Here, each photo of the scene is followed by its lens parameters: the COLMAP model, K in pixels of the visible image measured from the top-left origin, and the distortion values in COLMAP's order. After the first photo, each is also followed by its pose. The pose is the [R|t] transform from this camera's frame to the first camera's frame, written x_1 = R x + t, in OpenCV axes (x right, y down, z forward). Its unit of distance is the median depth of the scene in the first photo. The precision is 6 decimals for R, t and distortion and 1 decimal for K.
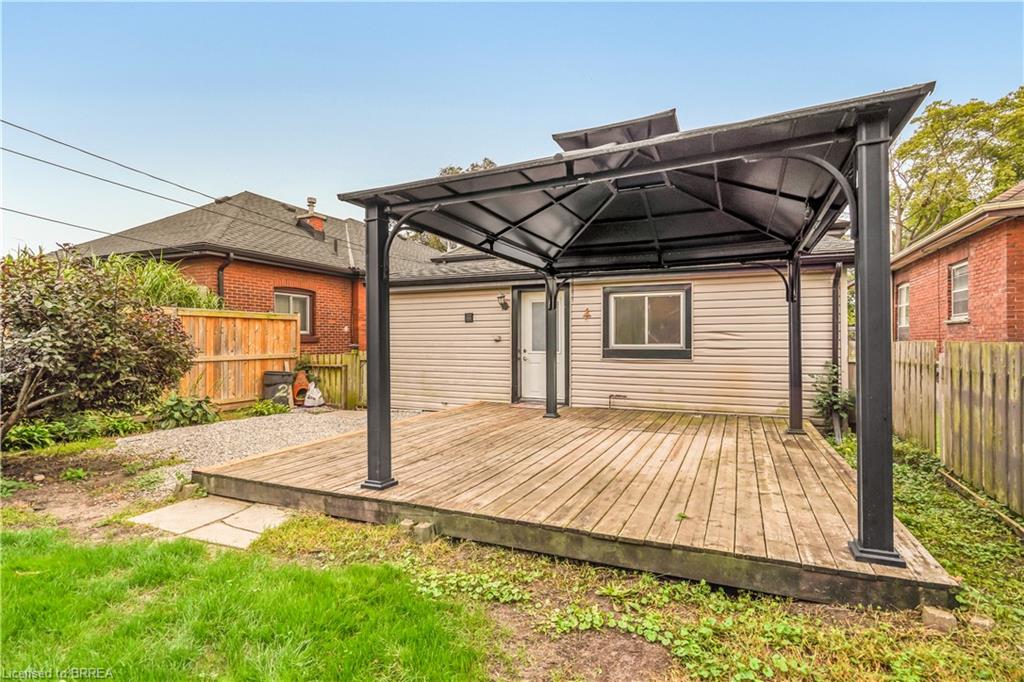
lens RADIAL K [[477.9, 0, 514.2], [0, 477.9, 340.4], [0, 0, 1]] dist [-0.001191, -0.000104]
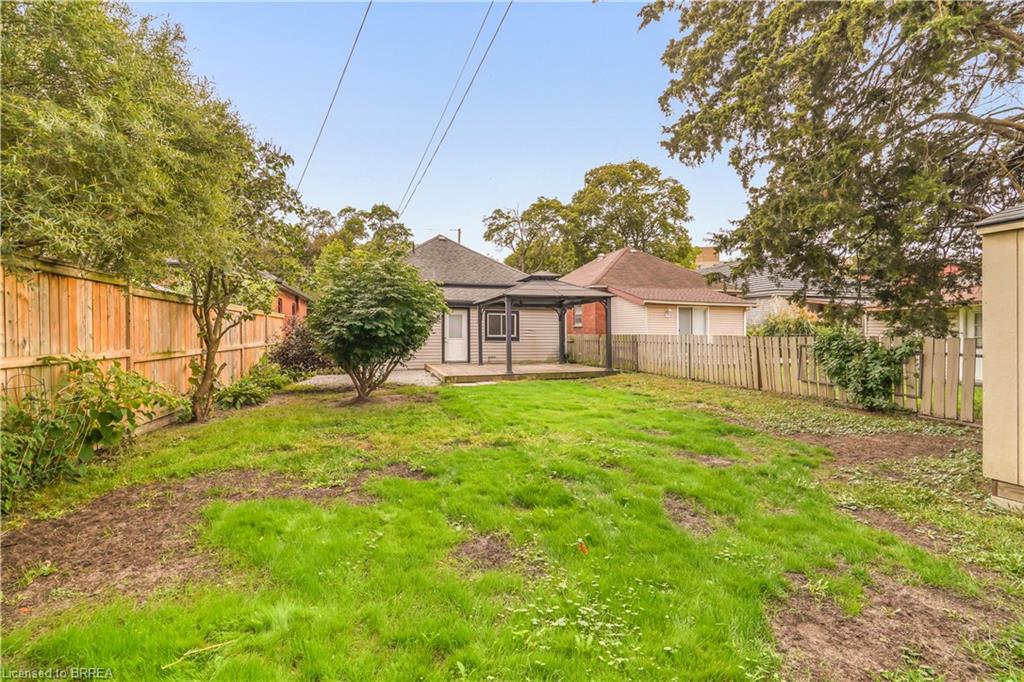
lens RADIAL K [[477.9, 0, 511.7], [0, 477.9, 341.1], [0, 0, 1]] dist [-0.001191, -0.000104]
pose [[0.752600, -0.006825, 0.658443, -1.172164], [-0.000255, 0.999943, 0.010656, 0.012532], [-0.658478, -0.008187, 0.752555, -0.782664]]
